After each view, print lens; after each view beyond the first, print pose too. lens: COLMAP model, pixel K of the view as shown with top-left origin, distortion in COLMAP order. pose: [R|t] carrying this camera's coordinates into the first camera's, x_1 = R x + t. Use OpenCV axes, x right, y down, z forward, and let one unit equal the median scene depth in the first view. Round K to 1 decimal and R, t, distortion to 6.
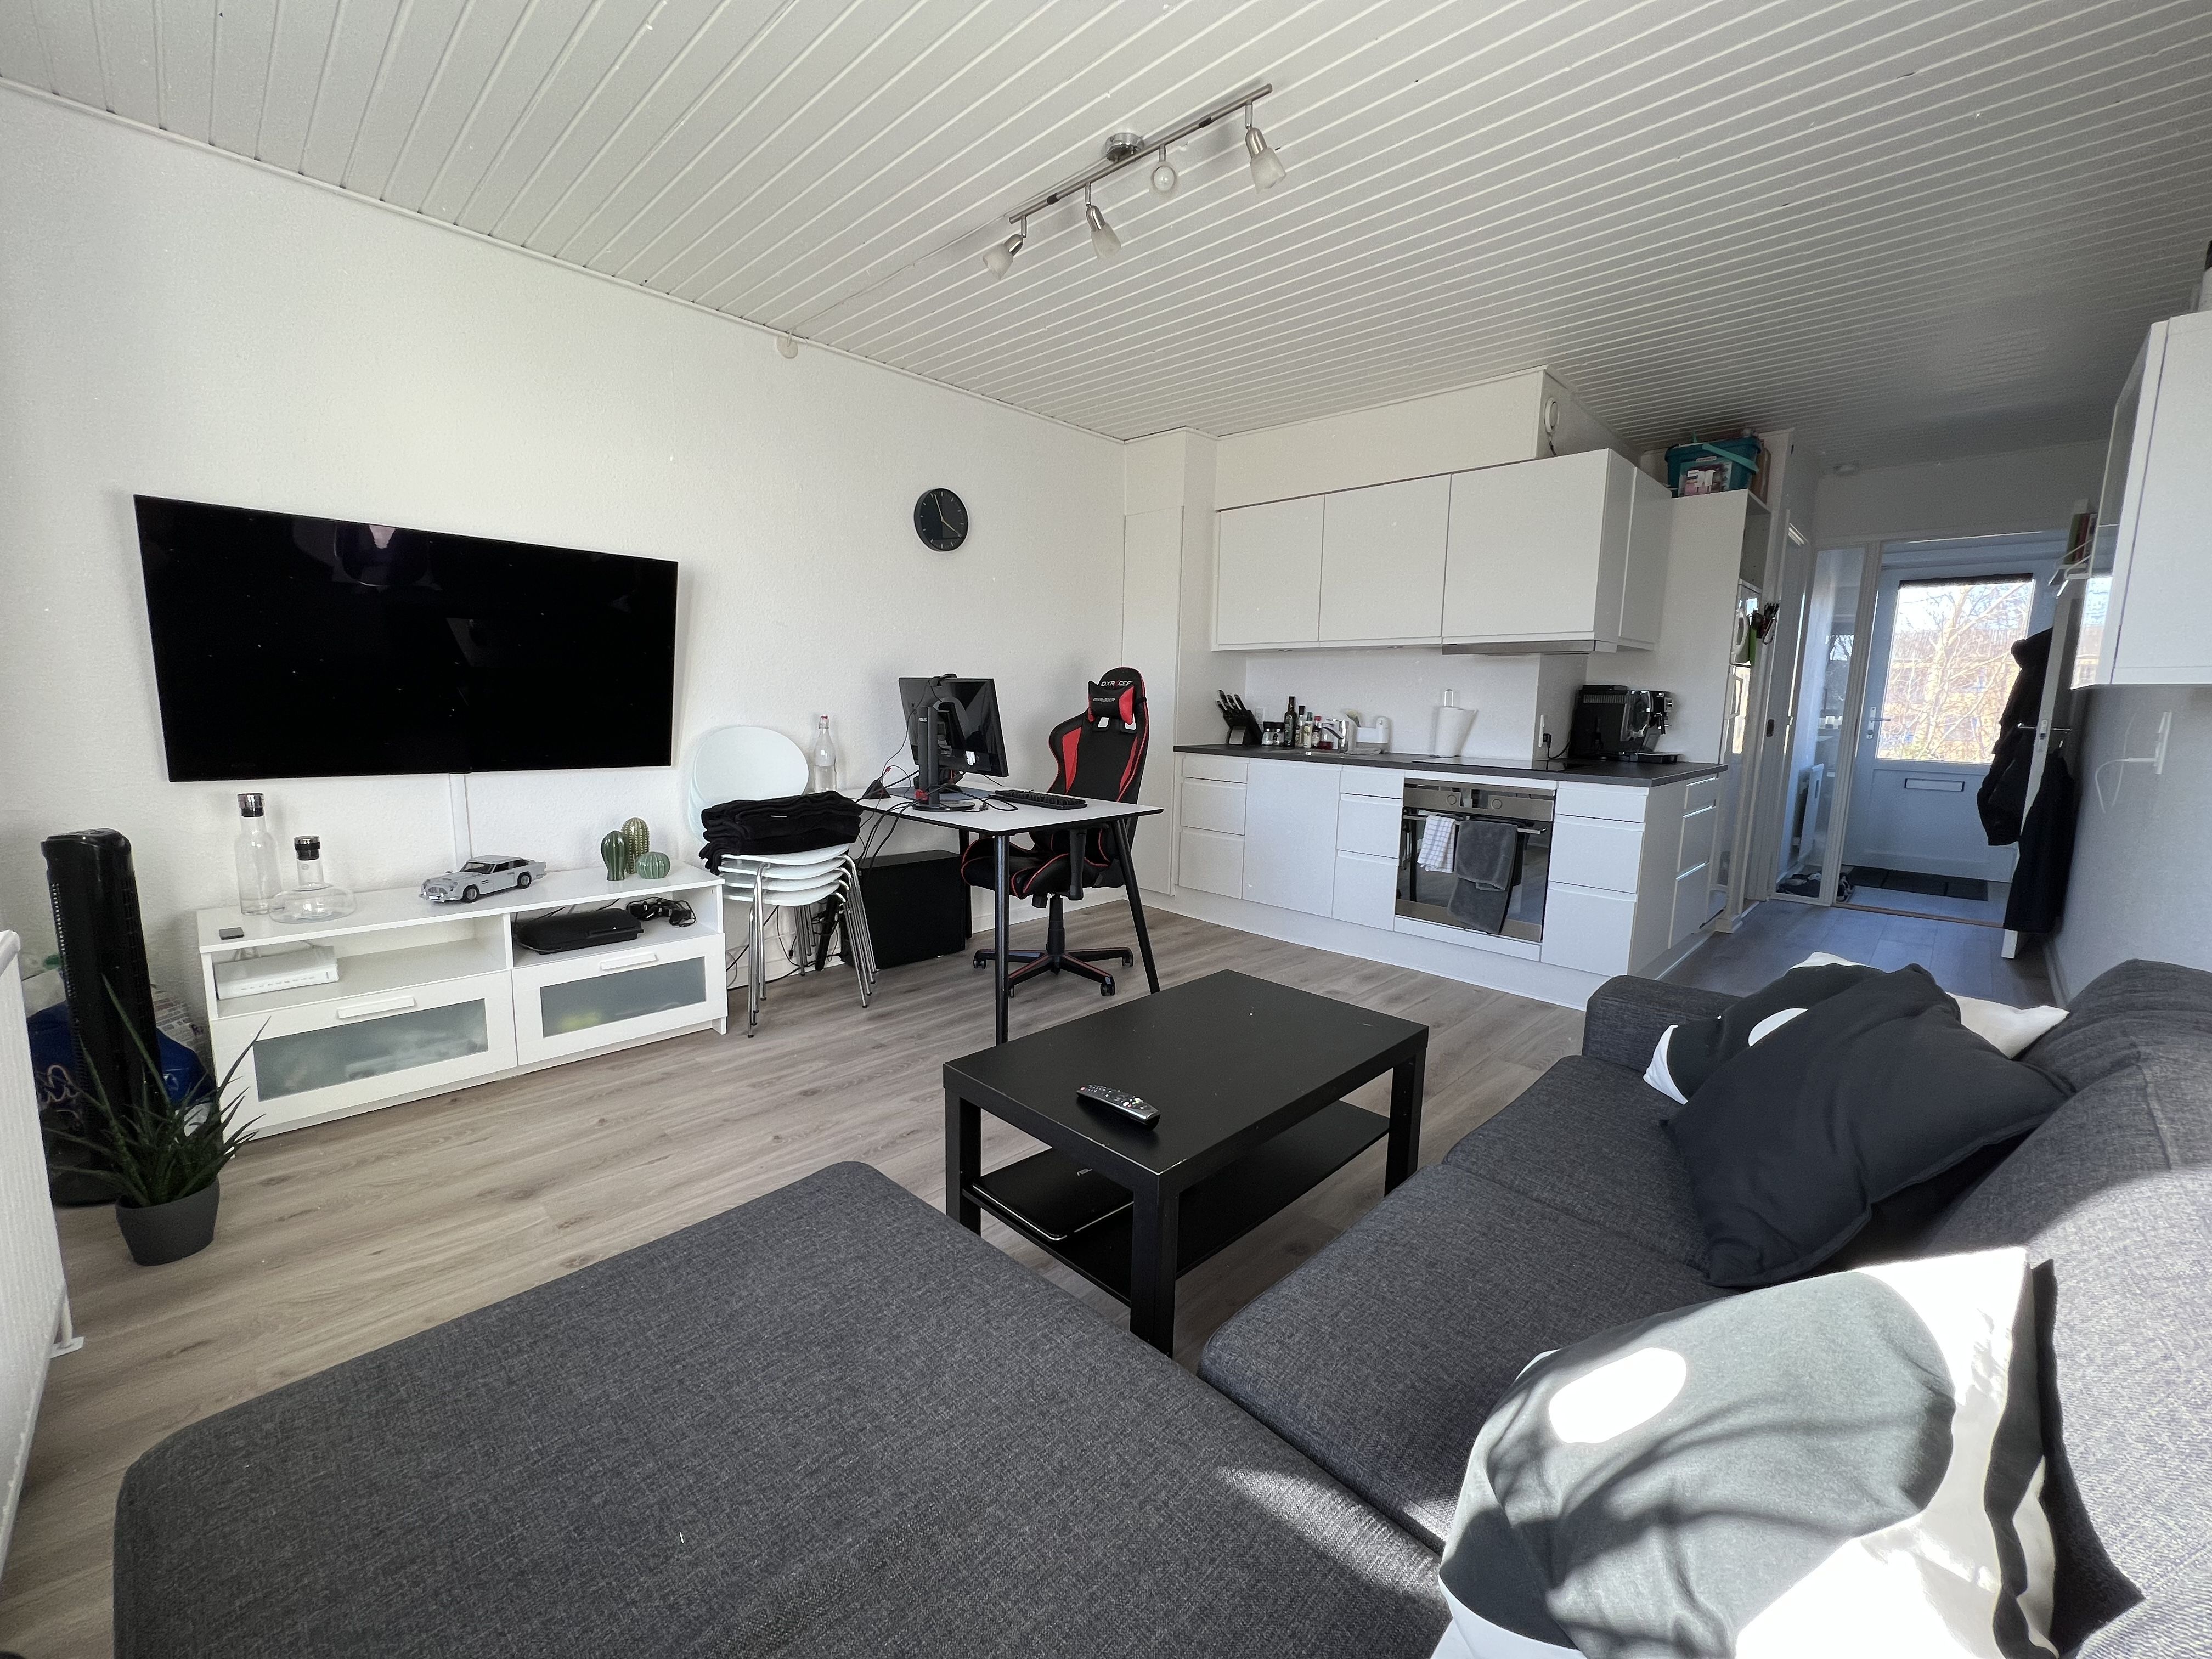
lens RADIAL K [[891.0, 0, 1101.3], [0, 891.0, 816.7], [0, 0, 1]] dist [0.000446, 0.000022]
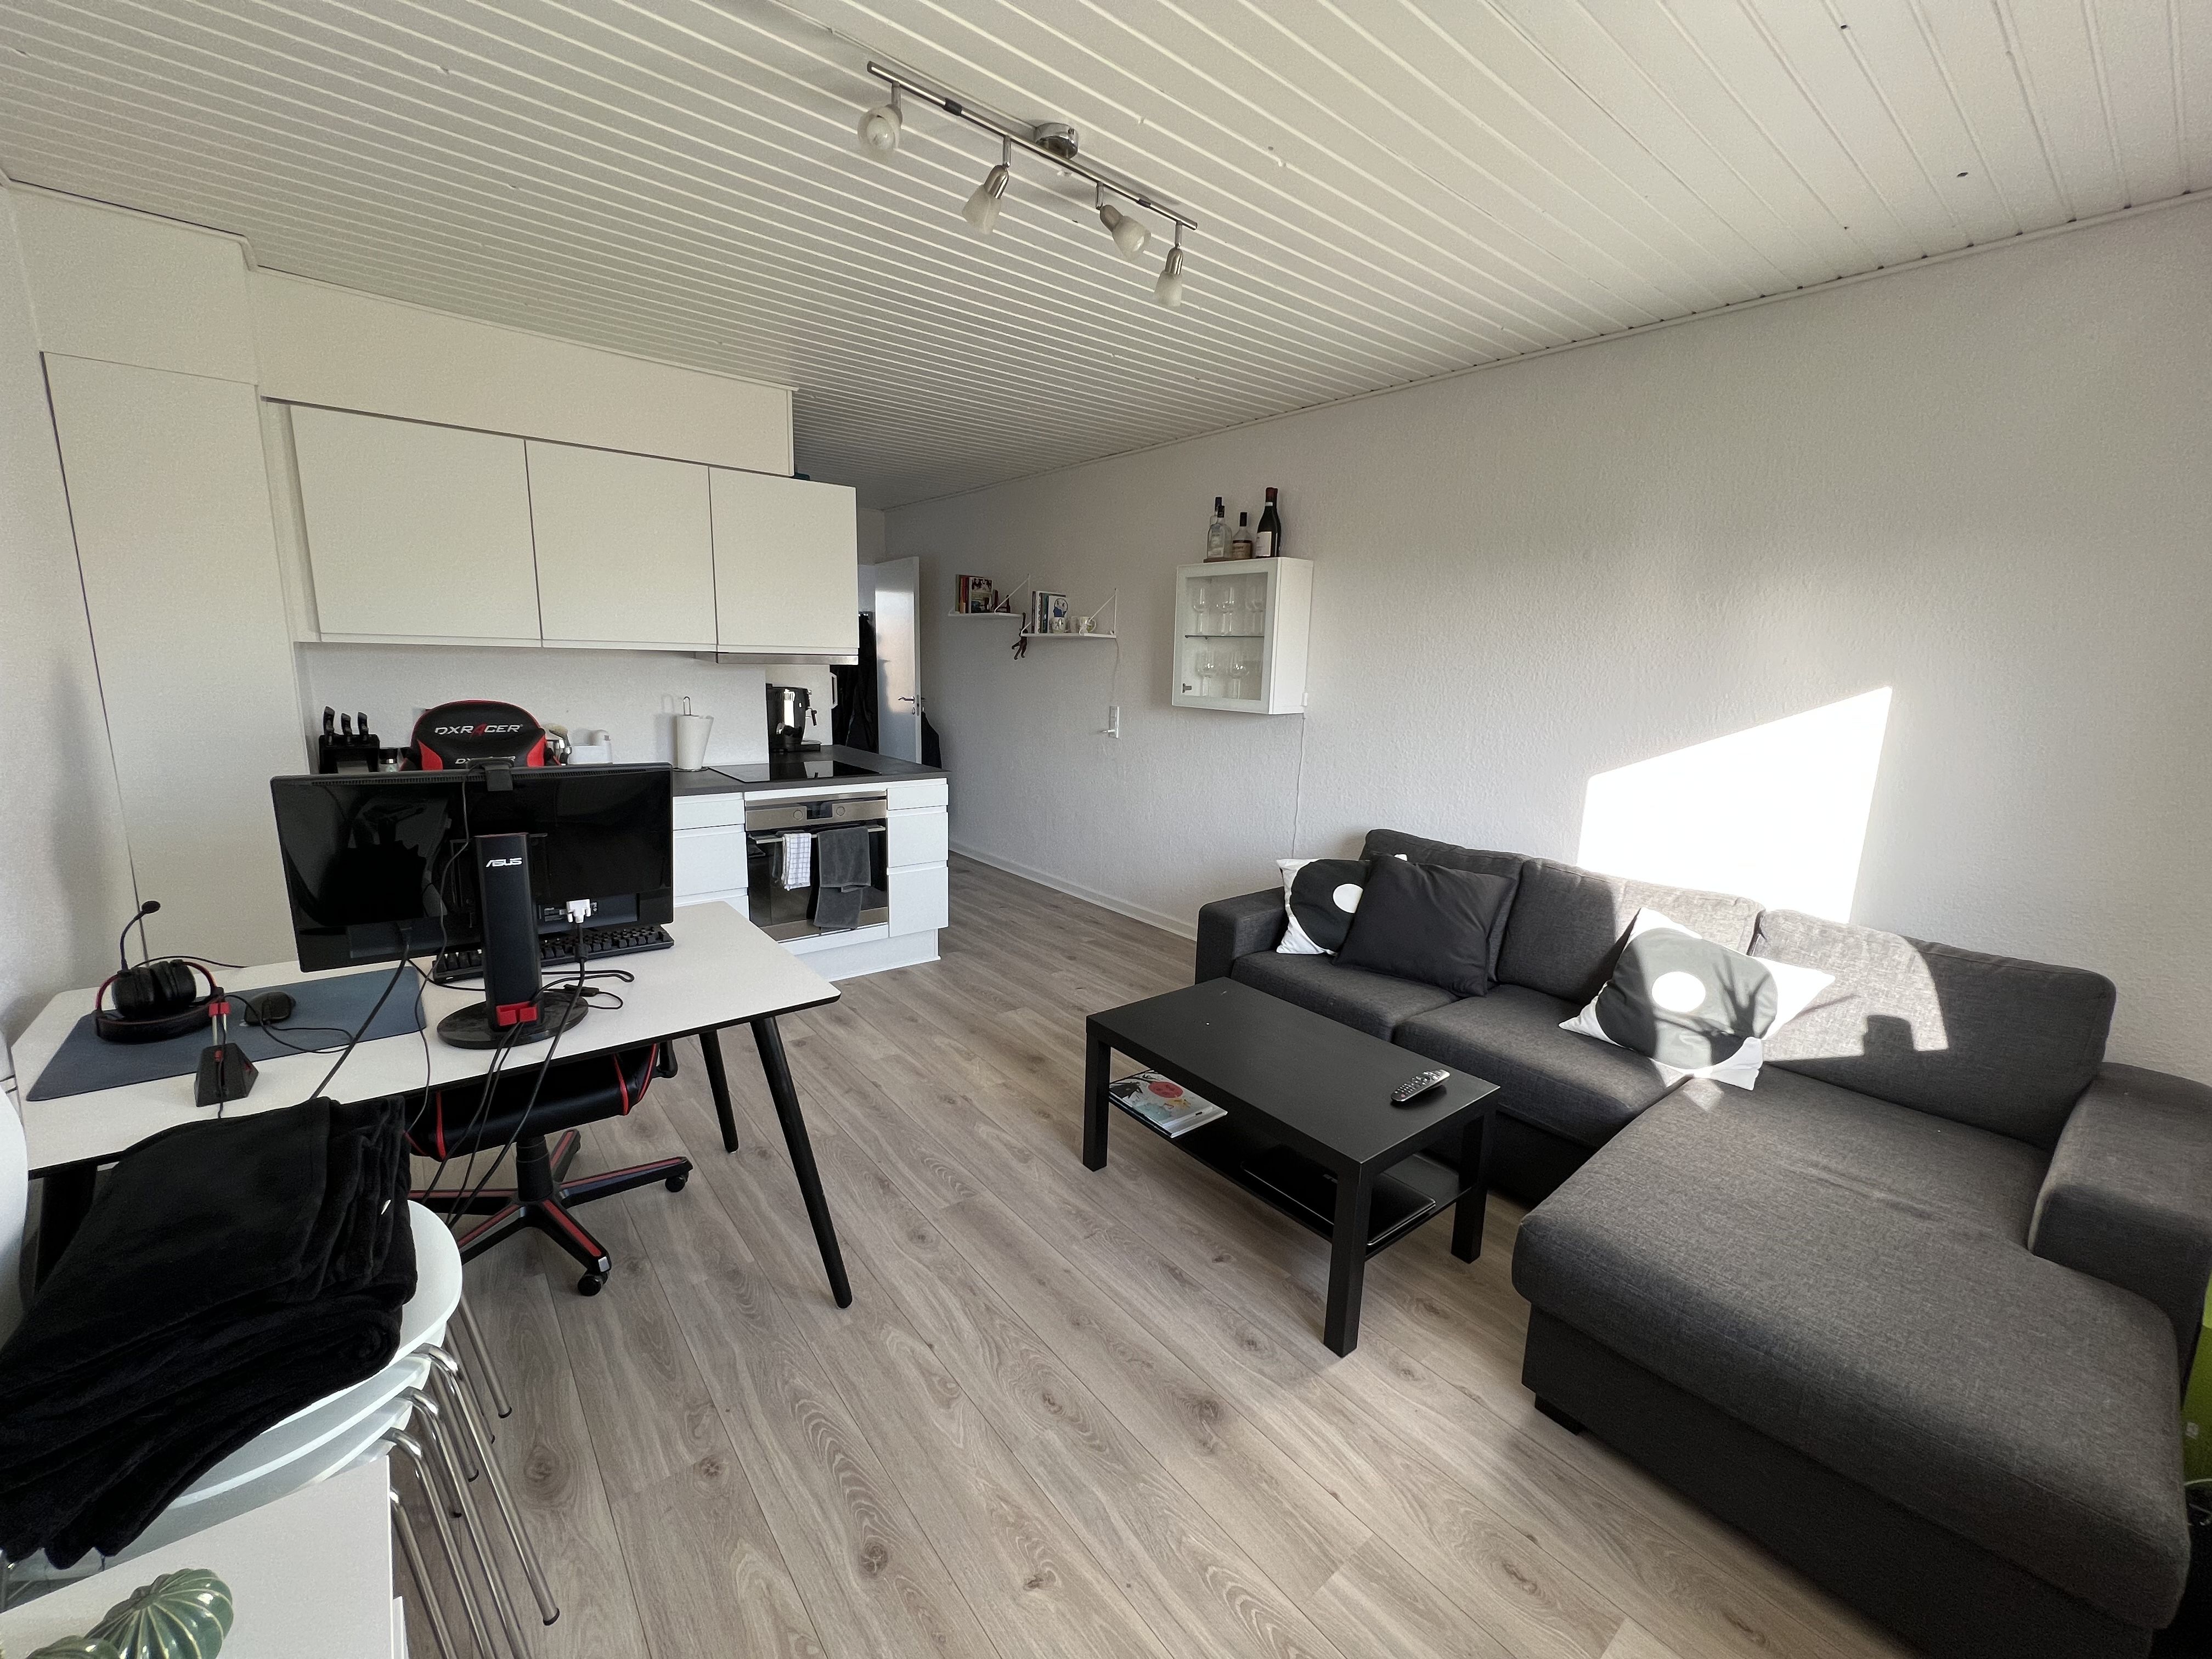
lens RADIAL K [[891.0, 0, 1101.3], [0, 891.0, 816.7], [0, 0, 1]] dist [0.000446, 0.000022]
pose [[0.113992, -0.190979, 0.974953, -0.570699], [0.107729, 0.977939, 0.178969, -0.167600], [-0.987624, 0.084629, 0.132051, 0.560896]]
